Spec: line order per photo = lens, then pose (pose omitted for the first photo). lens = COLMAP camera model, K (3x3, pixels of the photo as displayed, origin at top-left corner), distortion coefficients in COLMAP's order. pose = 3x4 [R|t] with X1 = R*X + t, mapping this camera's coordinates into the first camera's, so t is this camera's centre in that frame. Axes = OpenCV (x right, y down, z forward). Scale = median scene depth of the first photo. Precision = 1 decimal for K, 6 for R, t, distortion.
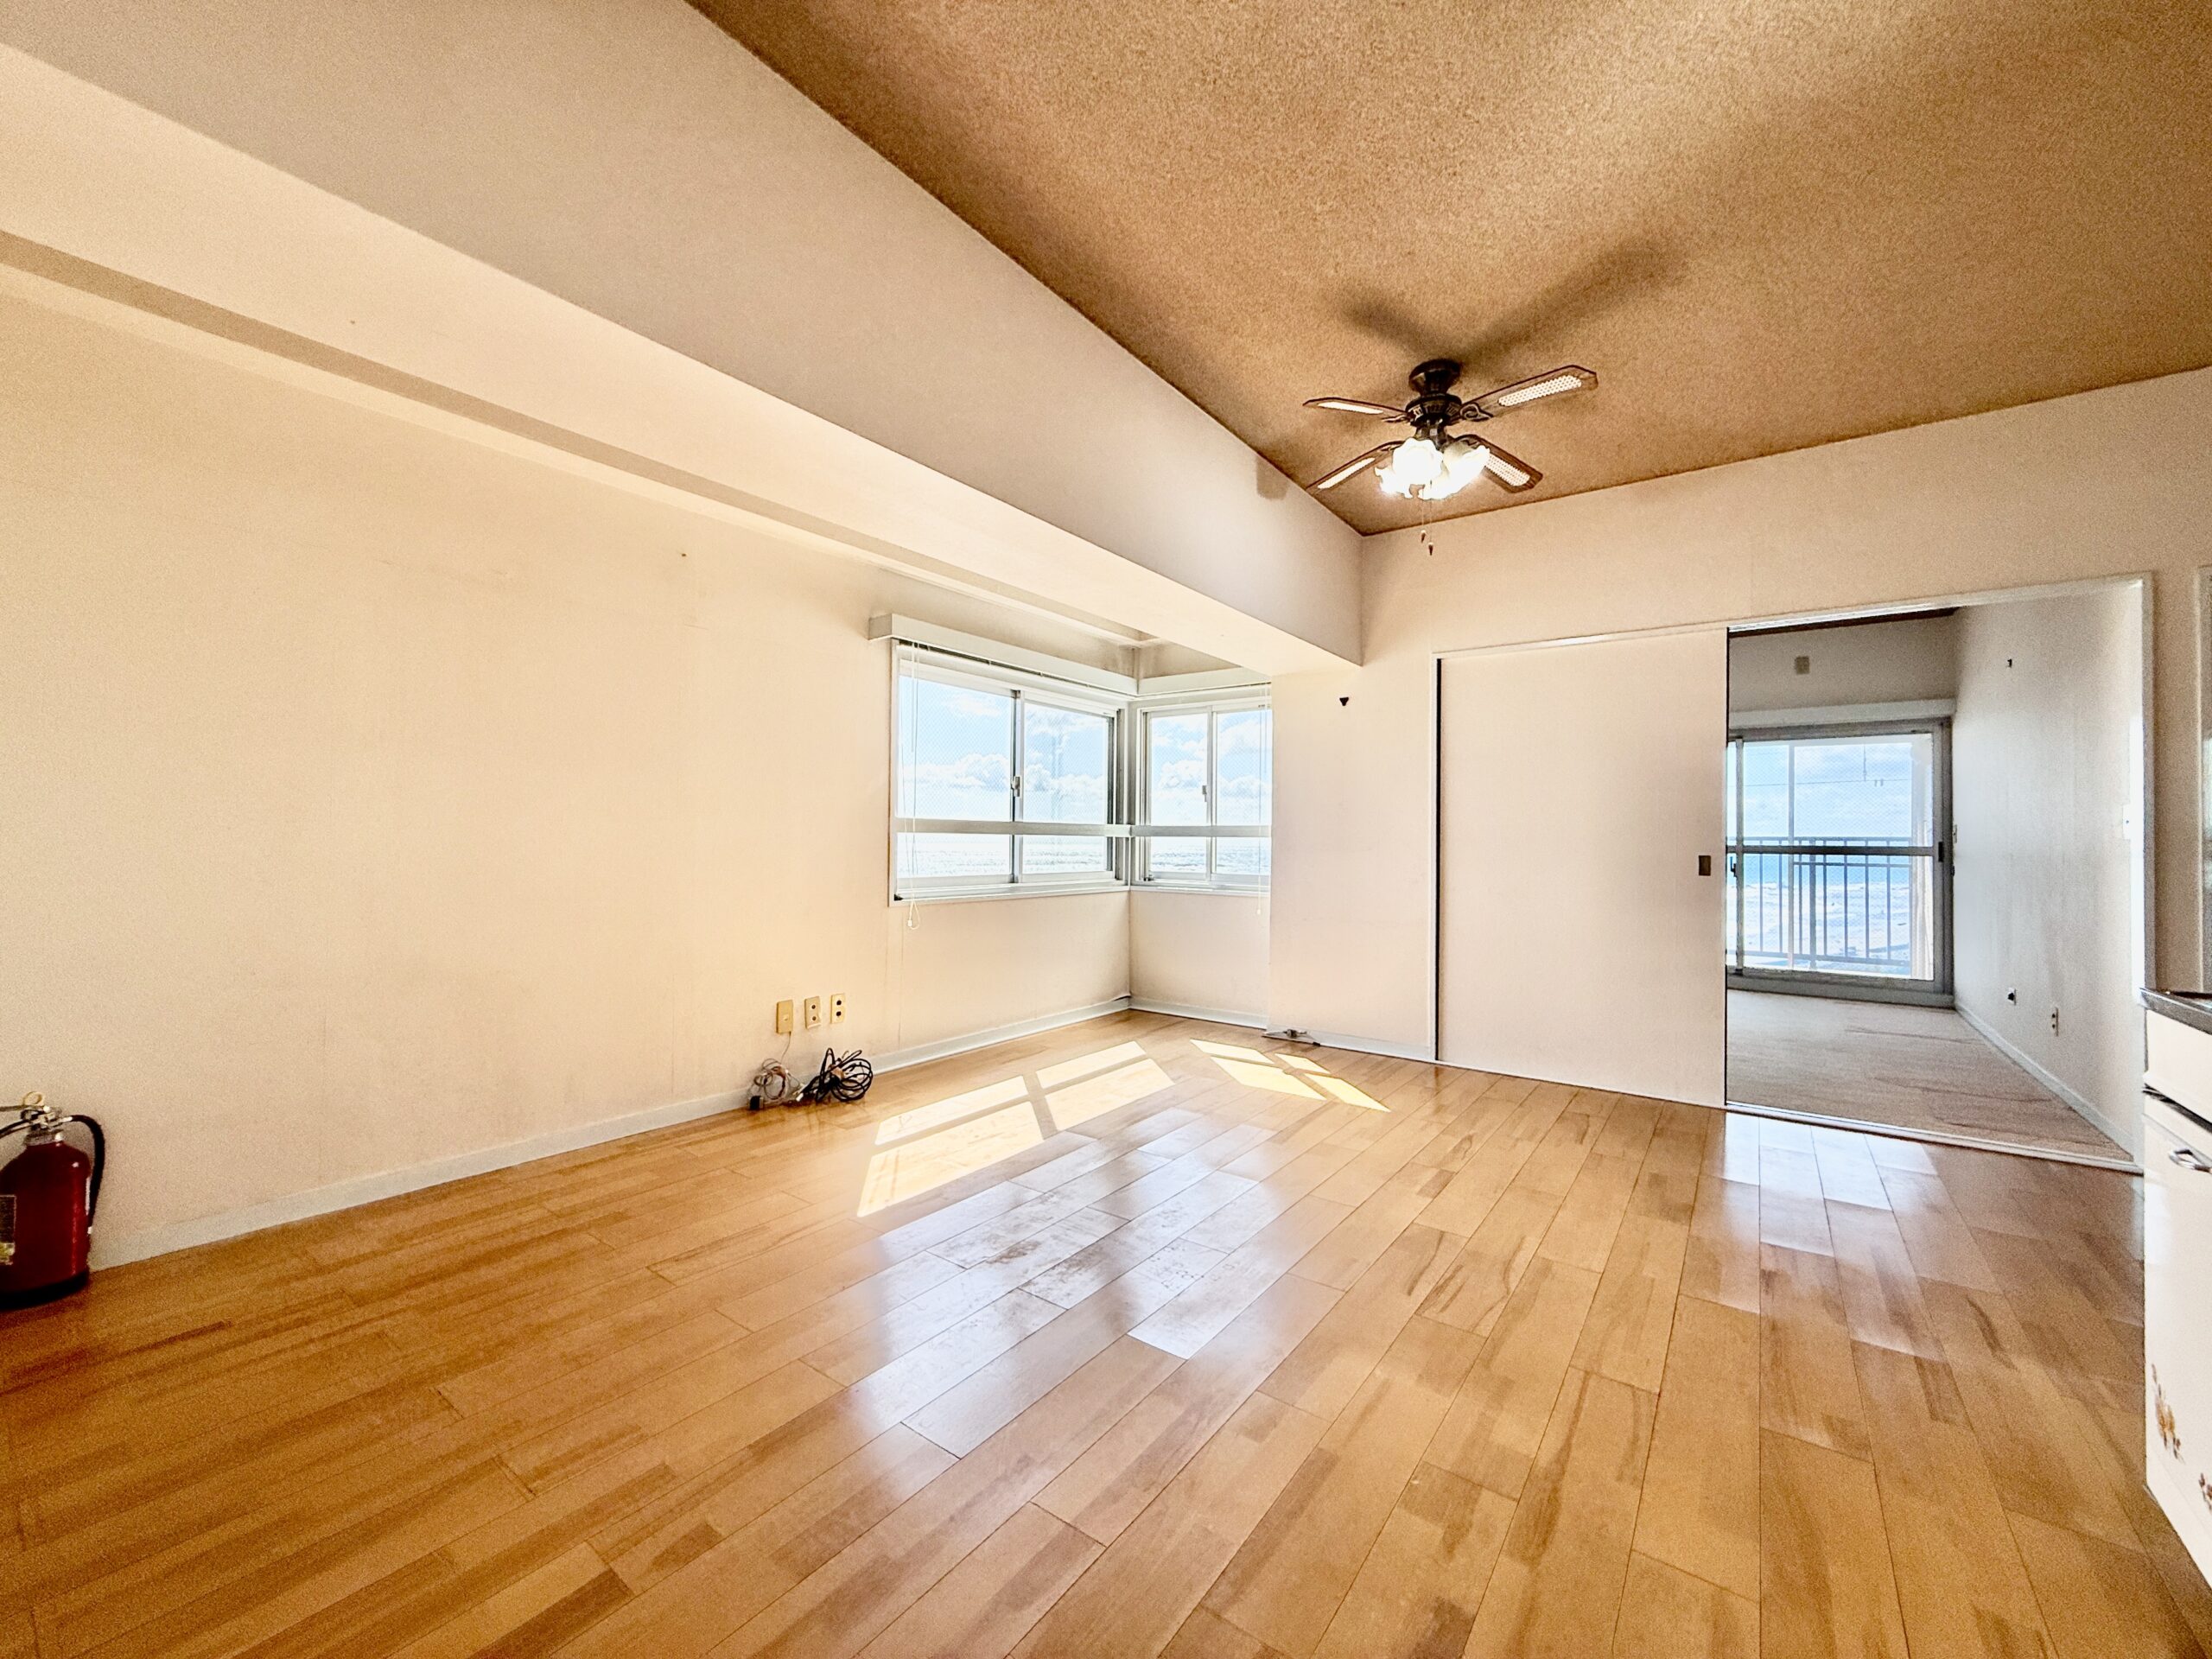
lens RADIAL K [[884.1, 0, 1102.5], [0, 884.1, 831.1], [0, 0, 1]] dist [0.000655, 0.000212]
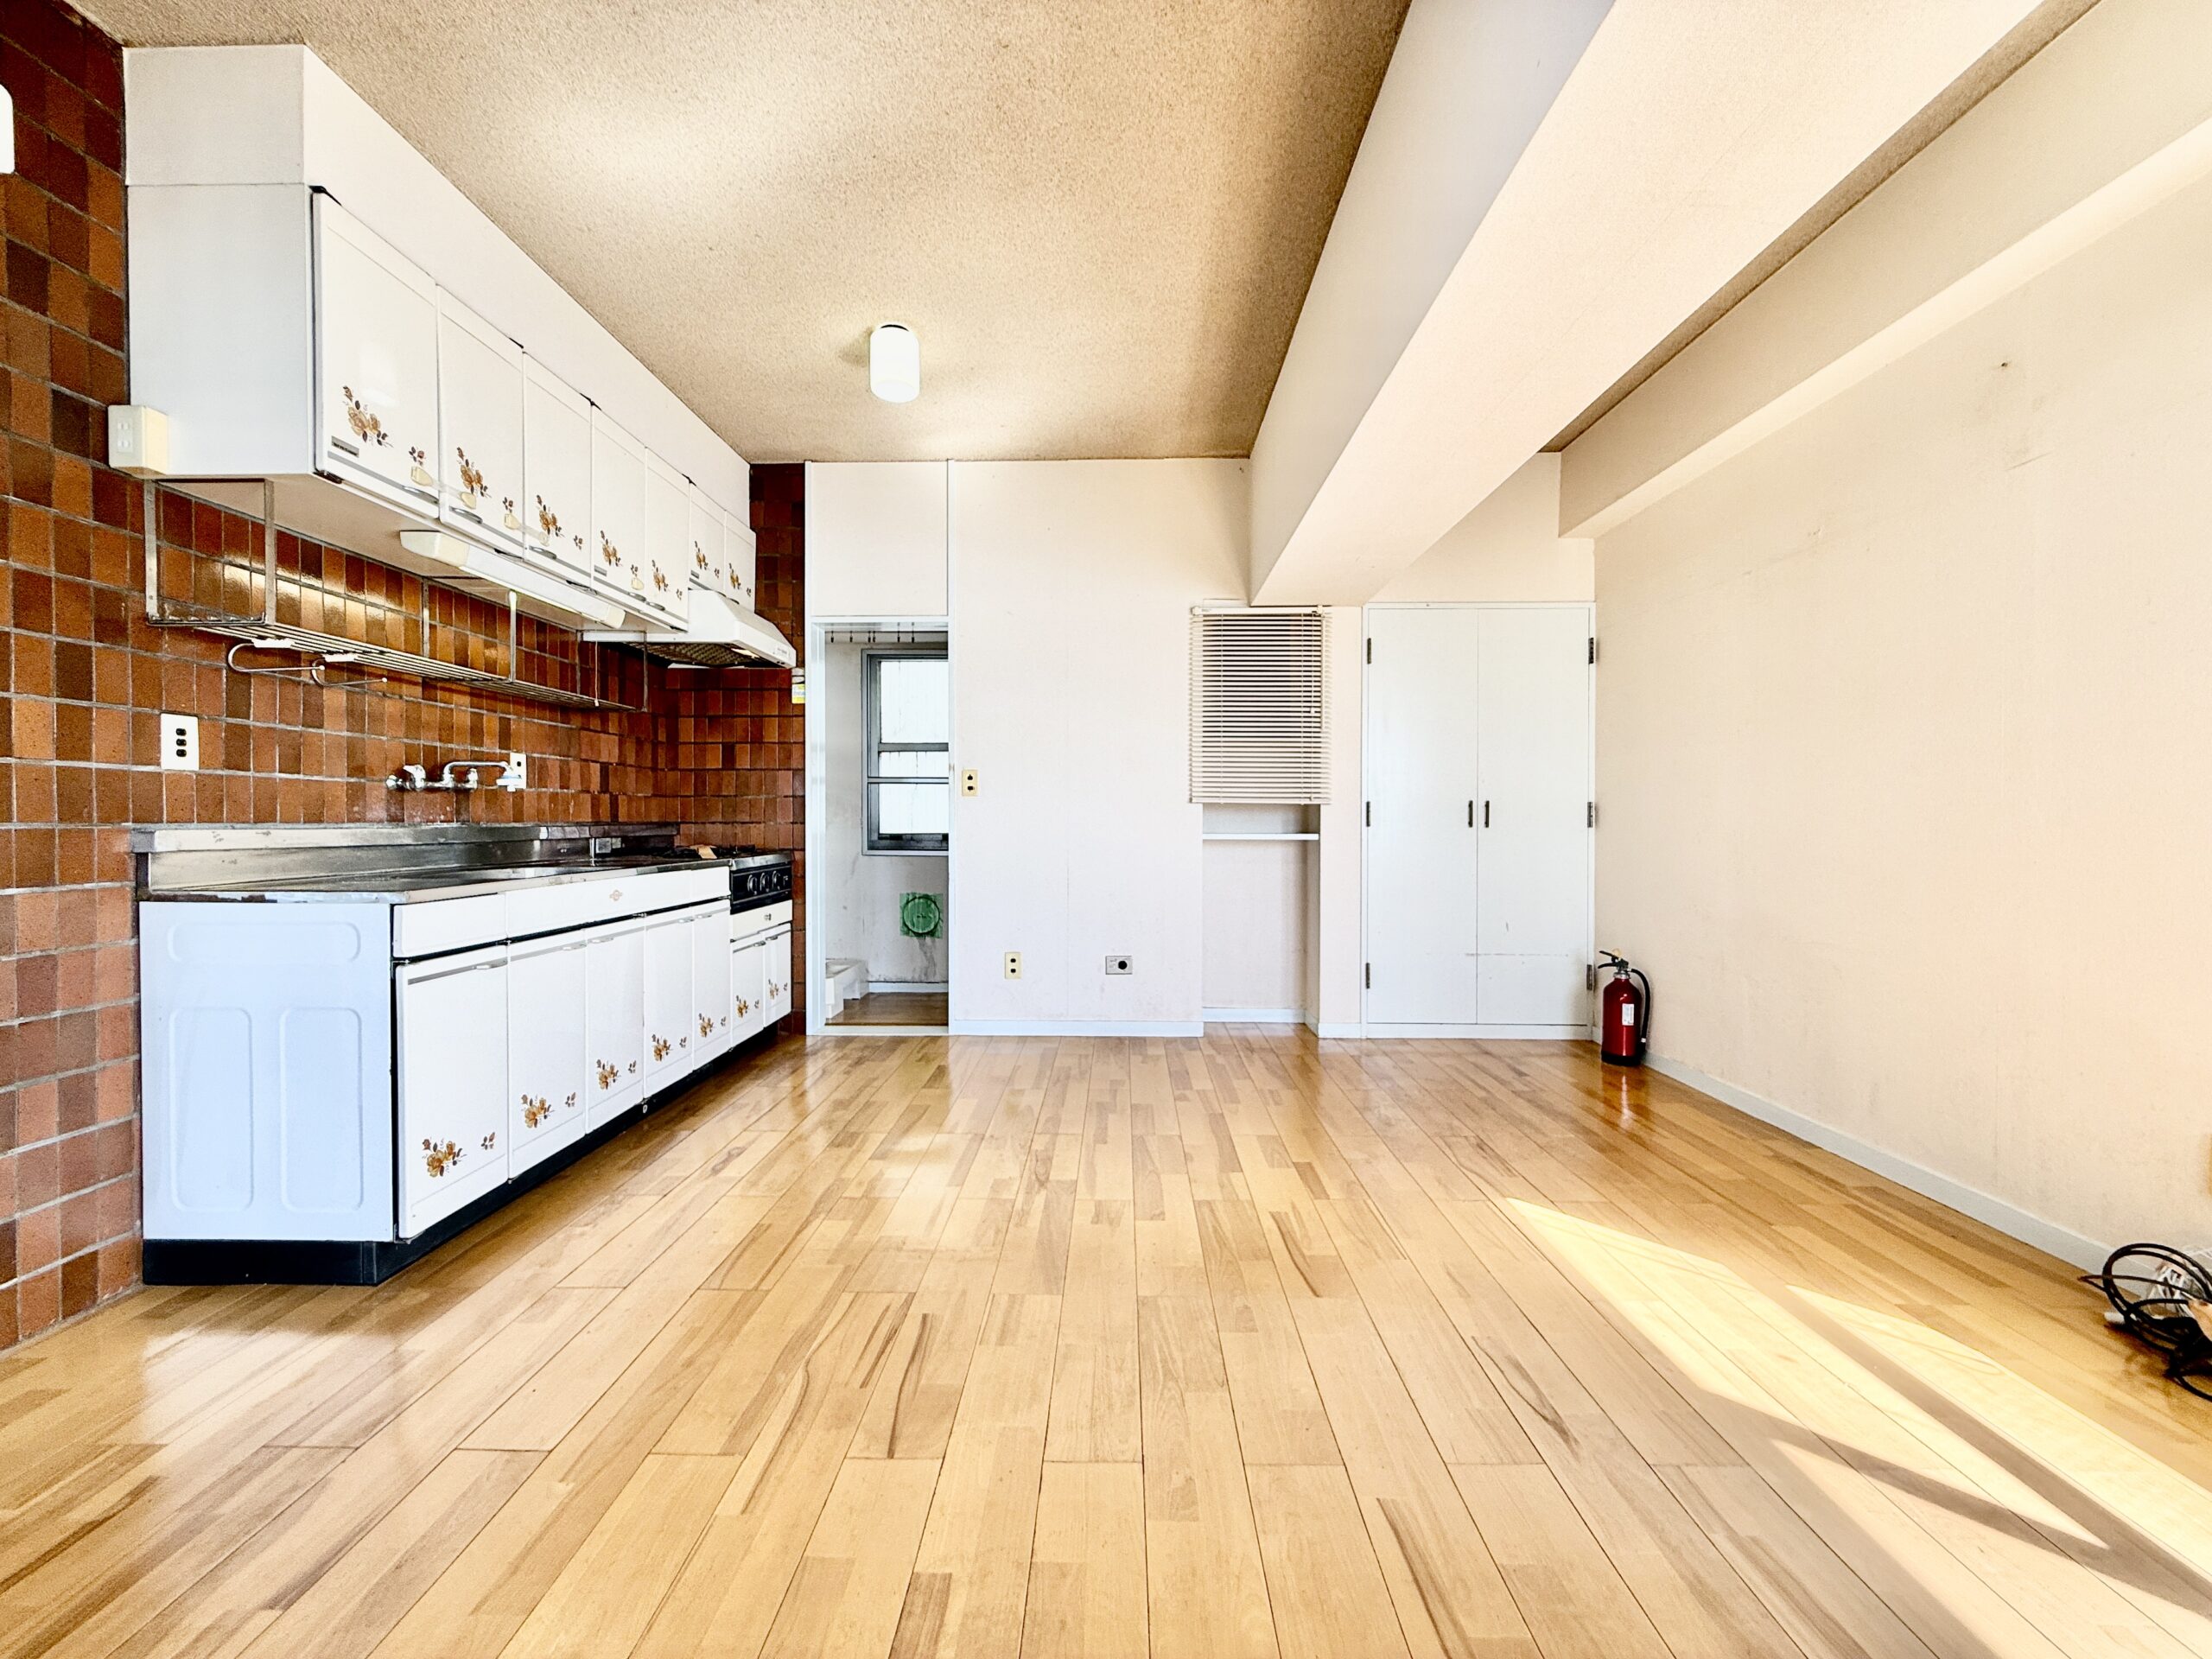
lens RADIAL K [[884.1, 0, 1102.5], [0, 884.1, 831.1], [0, 0, 1]] dist [0.000655, 0.000212]
pose [[-0.813947, -0.003894, -0.580926, 0.363307], [-0.001375, 0.999988, -0.004777, 0.028802], [0.580937, -0.003089, -0.813942, 0.924682]]
